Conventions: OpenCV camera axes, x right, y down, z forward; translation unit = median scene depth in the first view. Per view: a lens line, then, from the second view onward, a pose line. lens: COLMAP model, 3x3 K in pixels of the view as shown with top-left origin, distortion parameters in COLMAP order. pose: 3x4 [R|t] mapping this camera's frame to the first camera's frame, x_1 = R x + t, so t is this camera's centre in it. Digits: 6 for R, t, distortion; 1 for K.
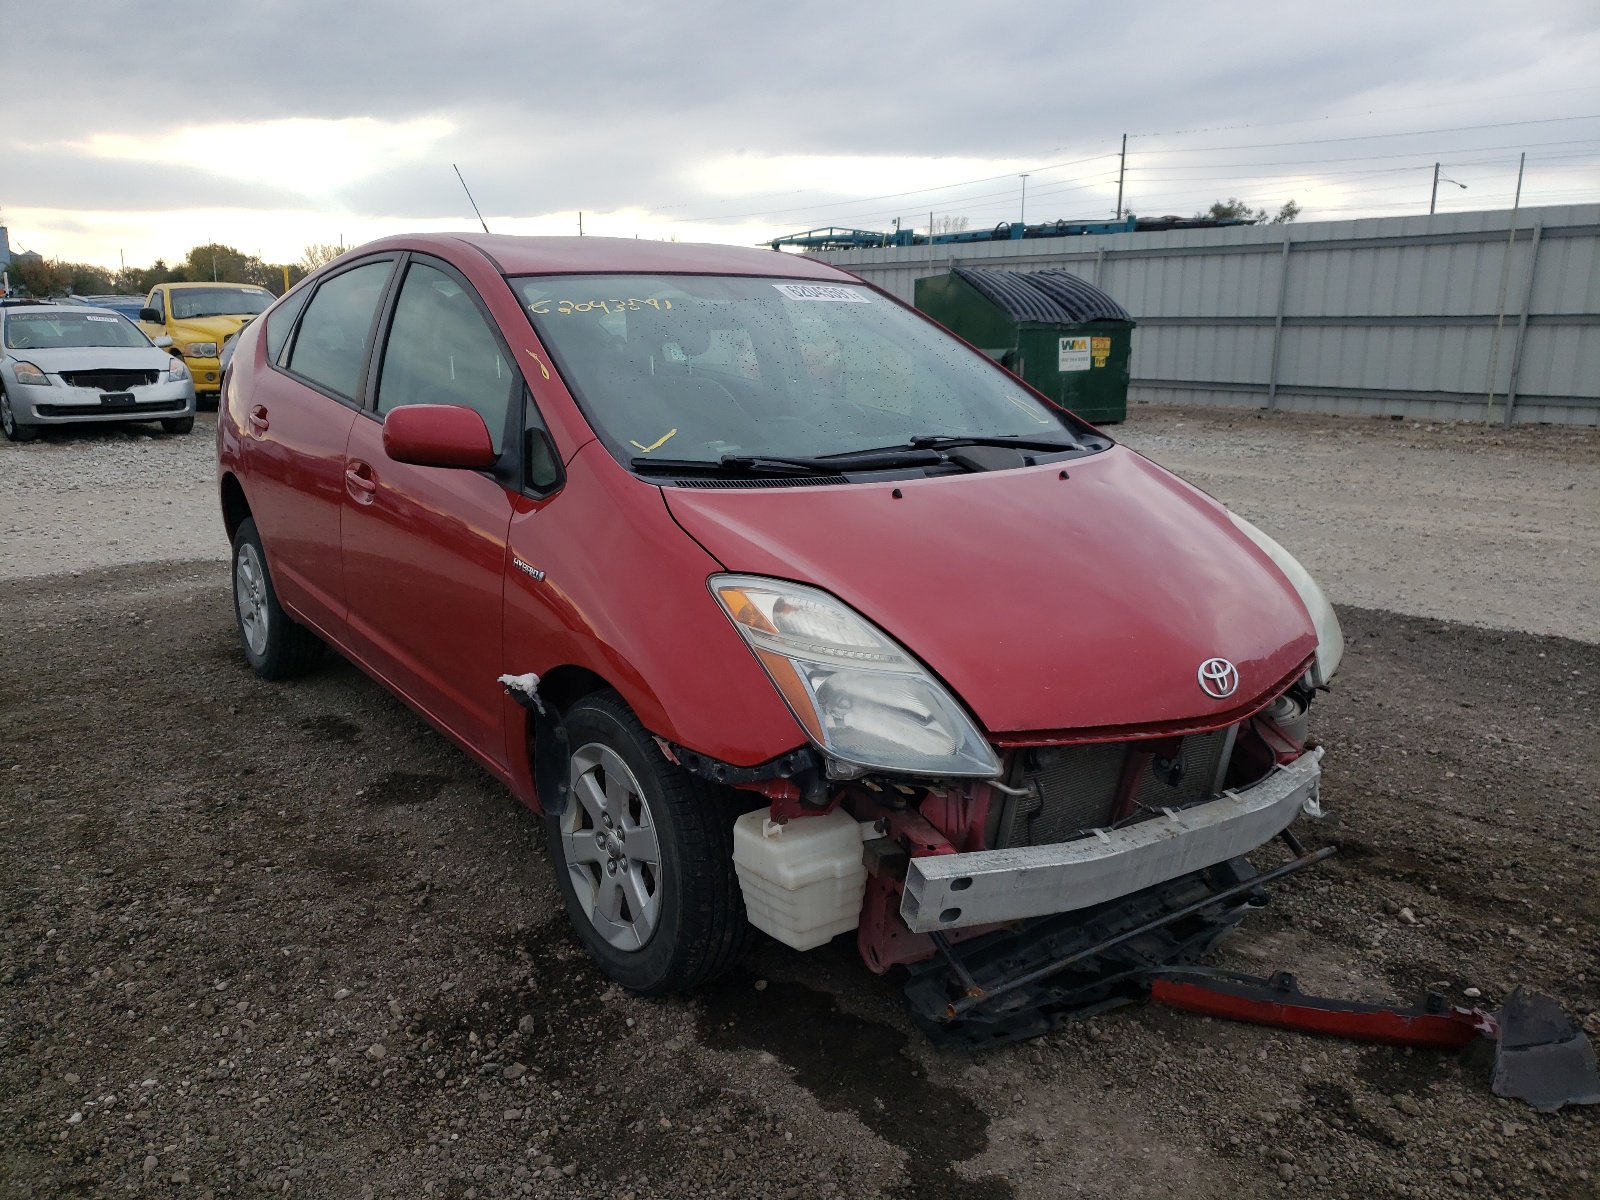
lens RADIAL K [[1209.9, 0, 819.3], [0, 1209.9, 600.3], [0, 0, 1]] dist [0.012648, 0.004533]
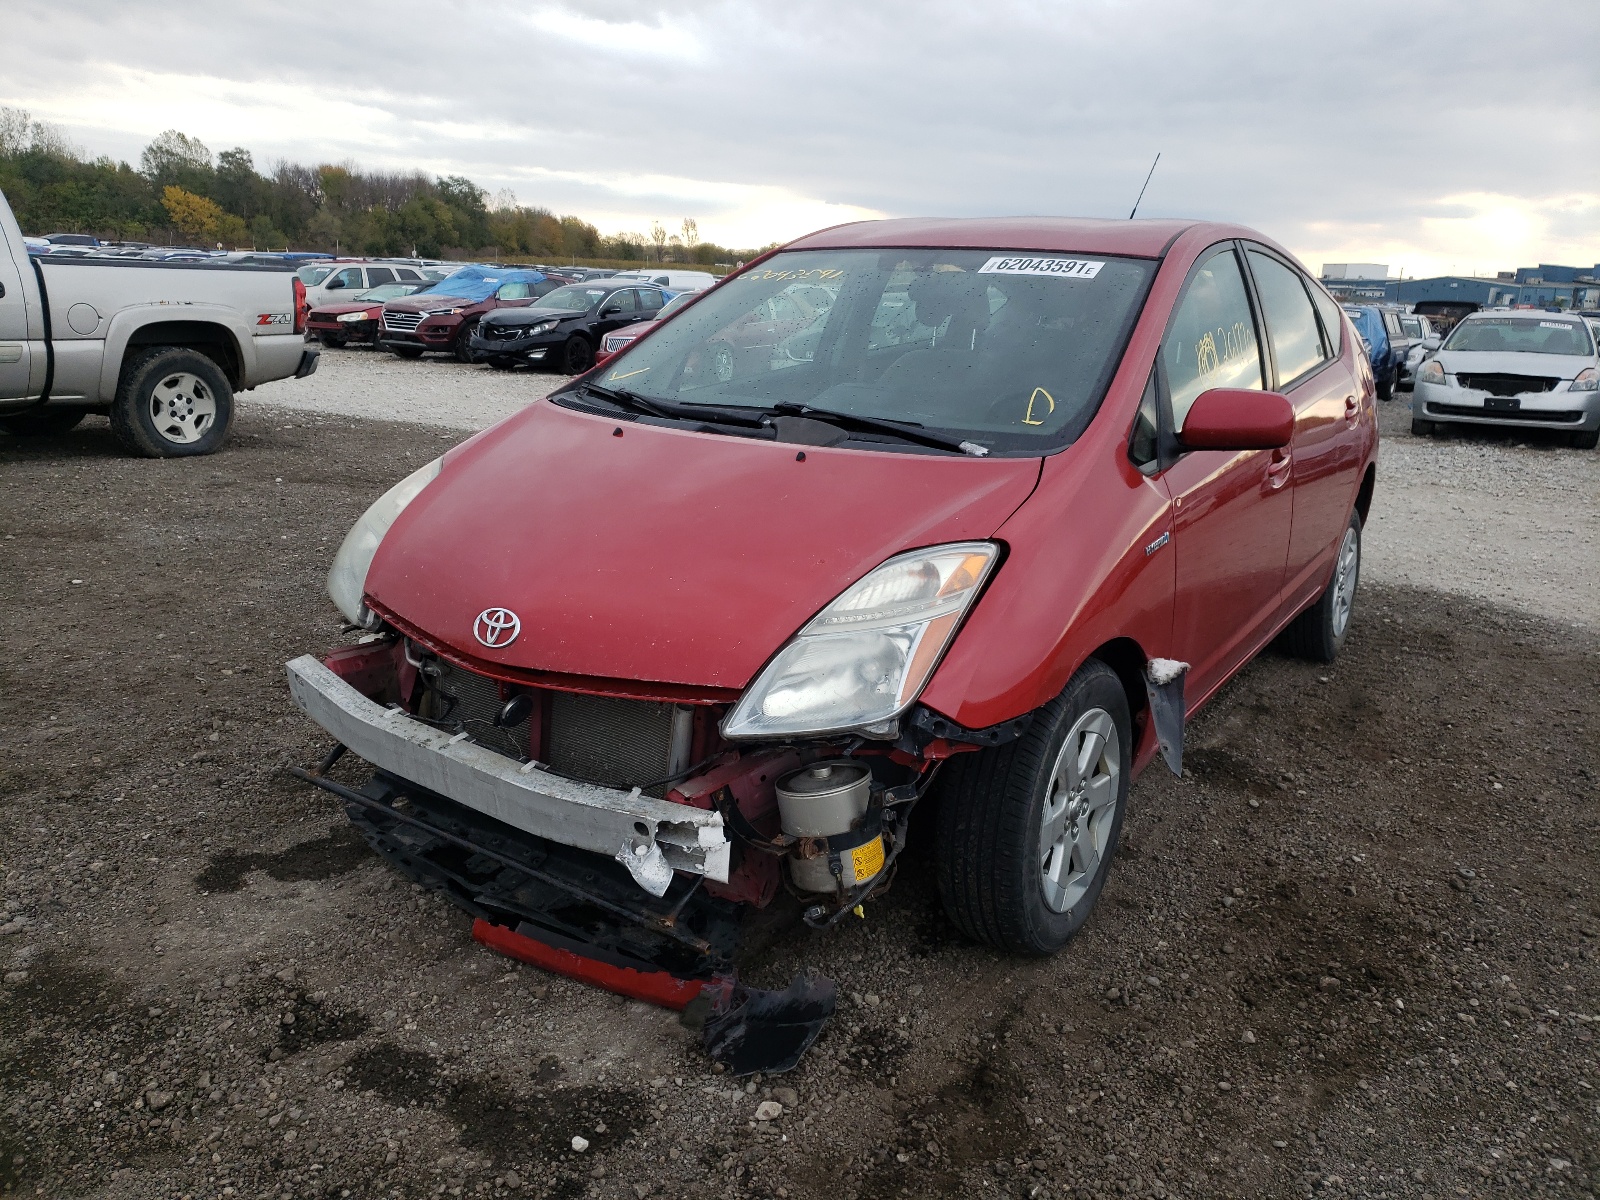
lens RADIAL K [[1200.2, 0, 800.0], [0, 1200.2, 600.0], [0, 0, 1]] dist [0.100291, -0.094297]
pose [[0.334326, 0.240615, -0.911225, 1.043397], [-0.253681, 0.954151, 0.158875, -0.141769], [0.907674, 0.178045, 0.380037, 0.673778]]
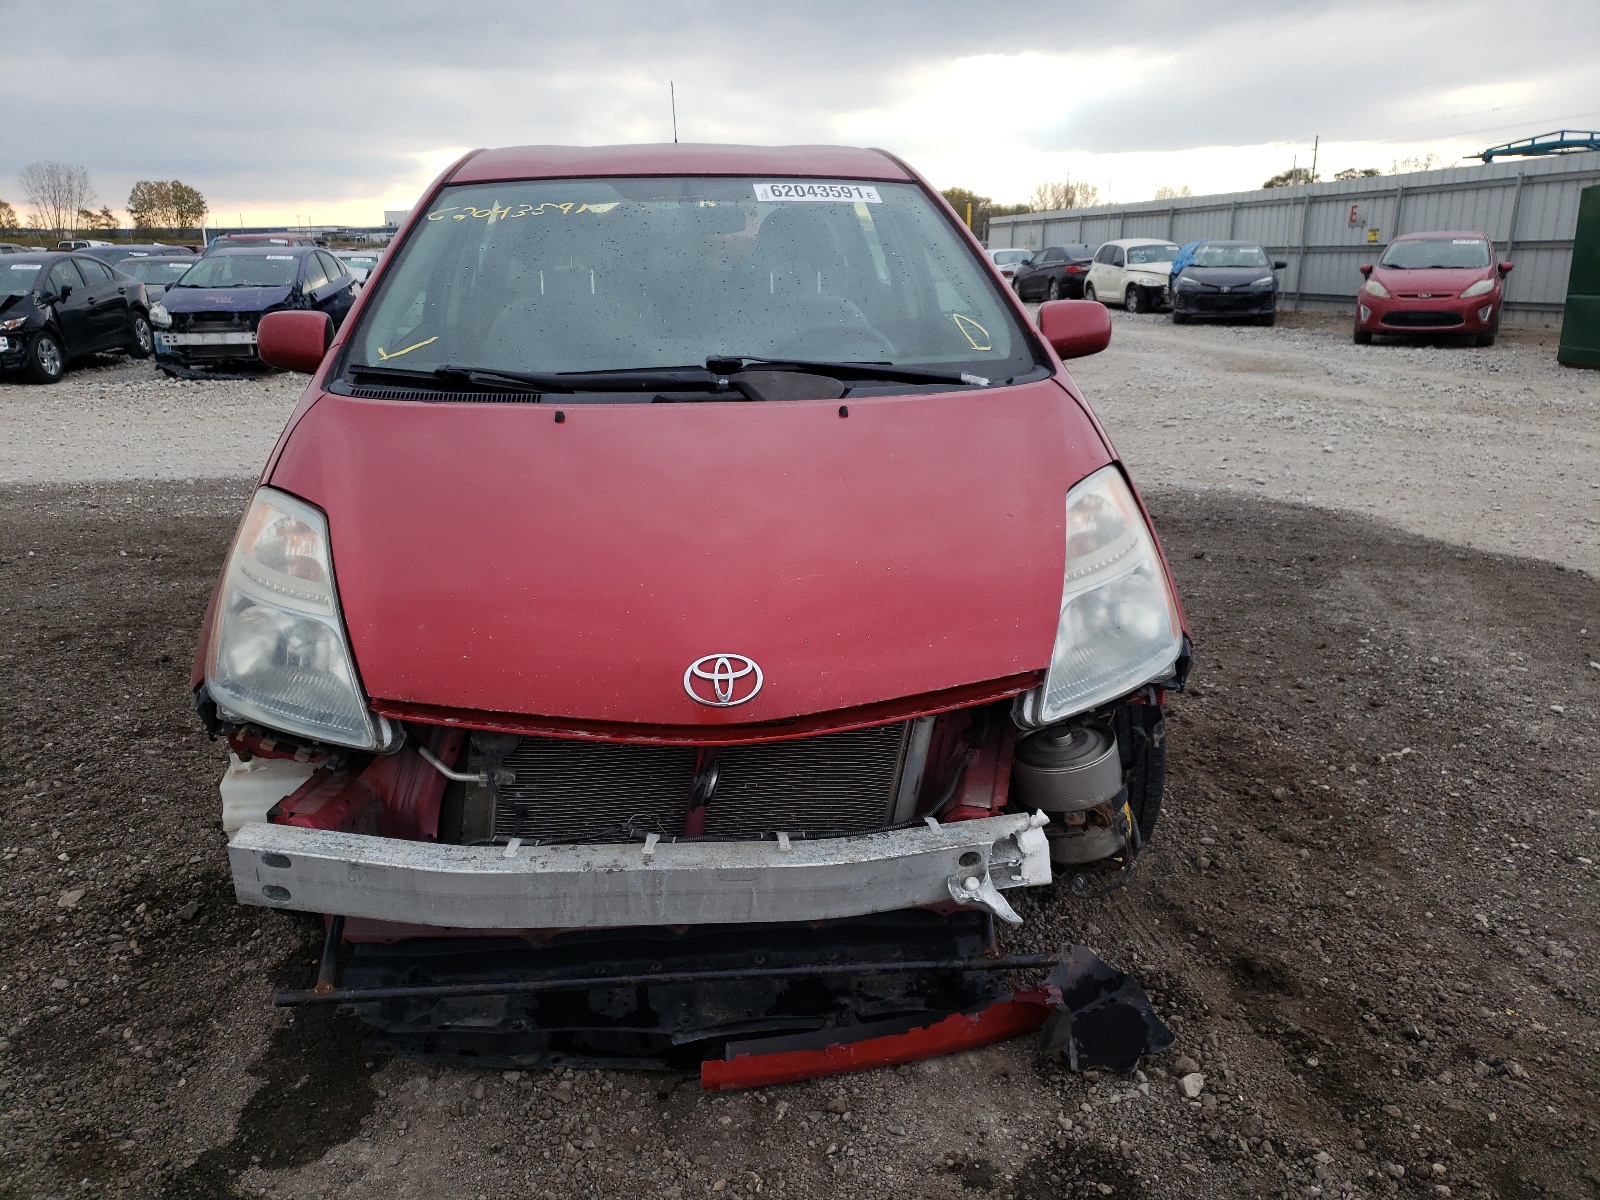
lens RADIAL K [[1205.8, 0, 822.5], [0, 1205.8, 624.7], [0, 0, 1]] dist [0.068905, -0.057019]
pose [[0.860255, 0.131517, -0.492611, 0.592698], [-0.099313, 0.990876, 0.091111, -0.034607], [0.500099, -0.029456, 0.865467, 0.308847]]
